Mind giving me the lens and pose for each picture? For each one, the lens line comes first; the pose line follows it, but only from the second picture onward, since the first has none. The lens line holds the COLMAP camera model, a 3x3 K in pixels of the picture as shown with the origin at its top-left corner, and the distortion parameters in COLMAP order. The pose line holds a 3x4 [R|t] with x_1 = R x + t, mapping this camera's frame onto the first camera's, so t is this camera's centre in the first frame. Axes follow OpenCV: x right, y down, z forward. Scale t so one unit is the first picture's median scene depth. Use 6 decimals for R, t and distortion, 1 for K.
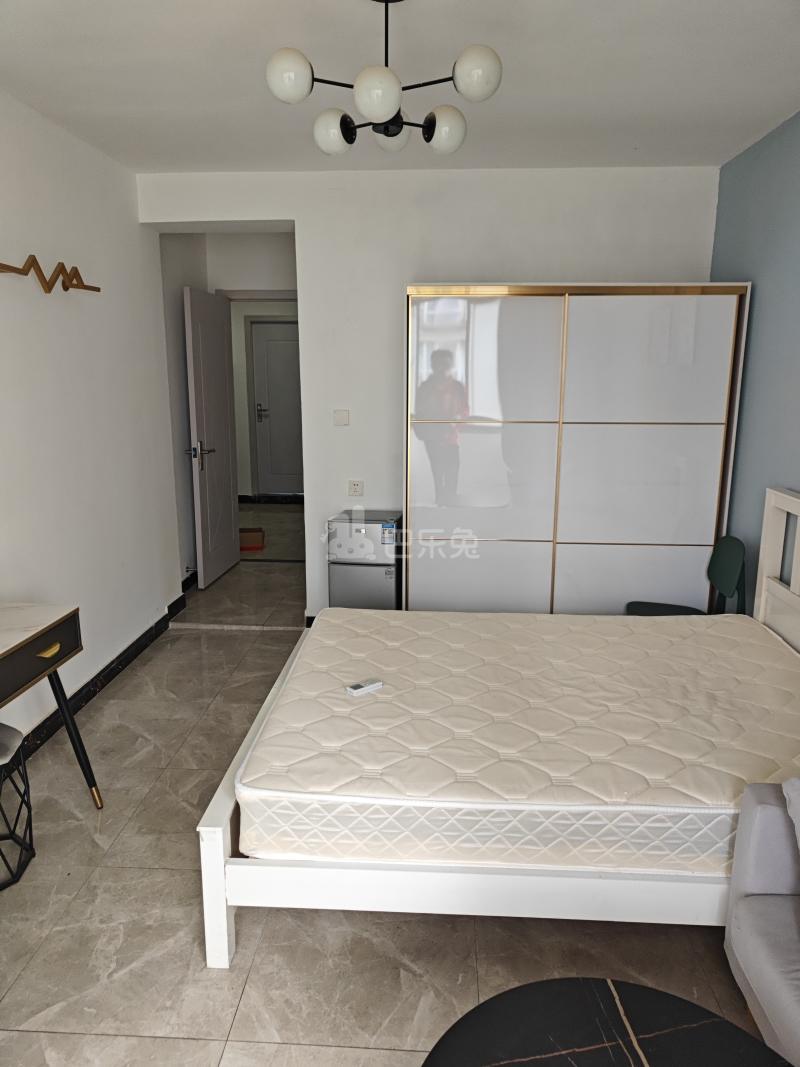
lens RADIAL K [[744.0, 0, 402.8], [0, 744.0, 547.9], [0, 0, 1]] dist [0.012024, -0.000852]
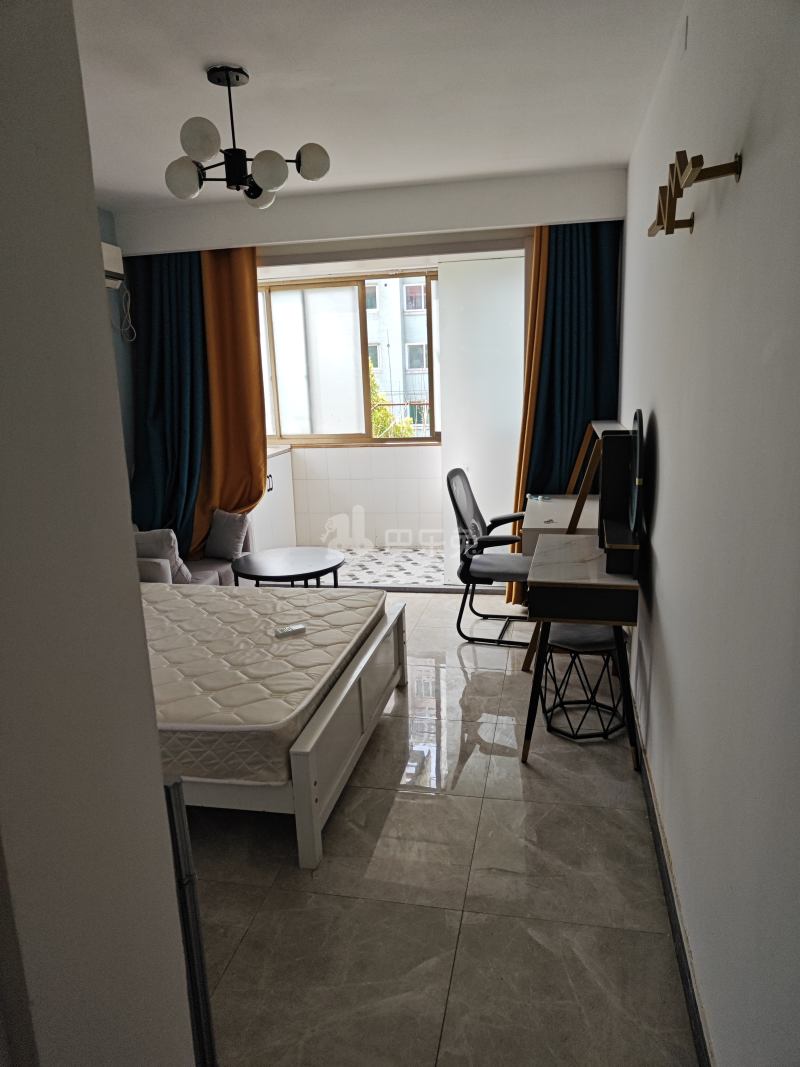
lens RADIAL K [[744.0, 0, 402.8], [0, 744.0, 547.9], [0, 0, 1]] dist [0.012024, -0.000852]
pose [[-0.988141, -0.004217, 0.153494, -0.299196], [0.065351, 0.893025, 0.445237, -0.333633], [-0.138952, 0.449987, -0.882159, 1.404953]]
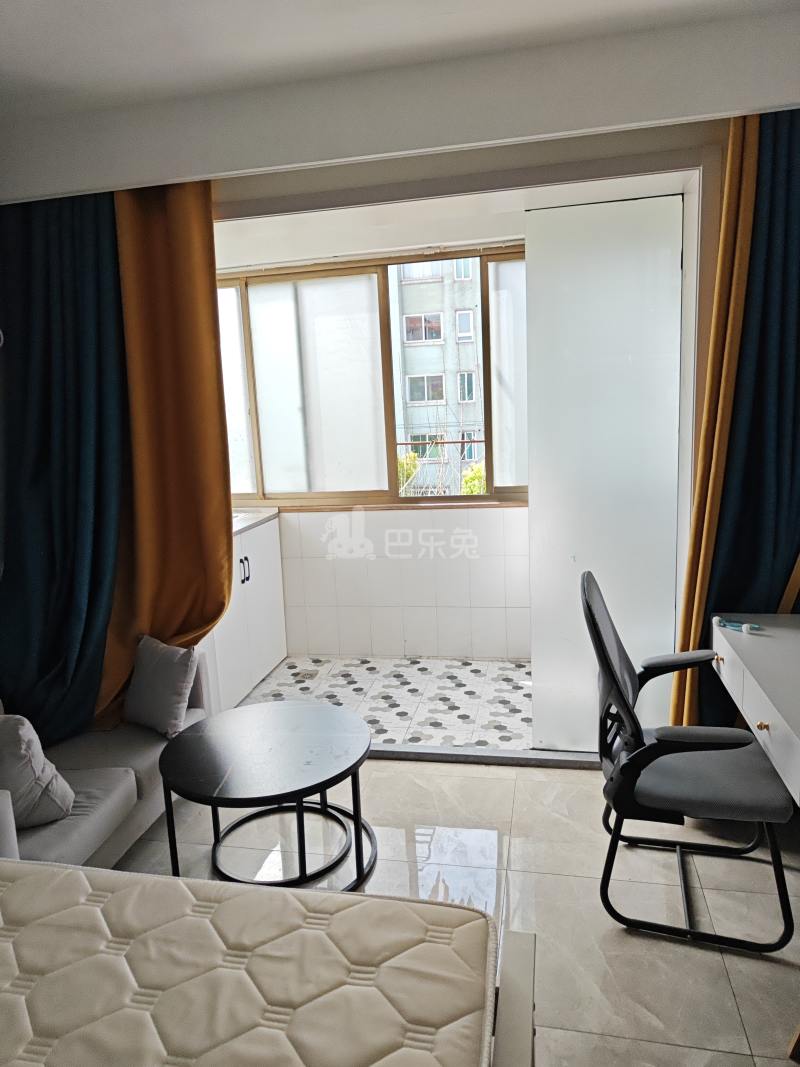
lens RADIAL K [[733.5, 0, 392.3], [0, 733.5, 531.1], [0, 0, 1]] dist [0.008330, 0.002775]
pose [[-0.986715, 0.016585, 0.161611, -0.135964], [0.079002, 0.918218, 0.388116, -0.192612], [-0.141957, 0.395727, -0.907330, 0.835486]]
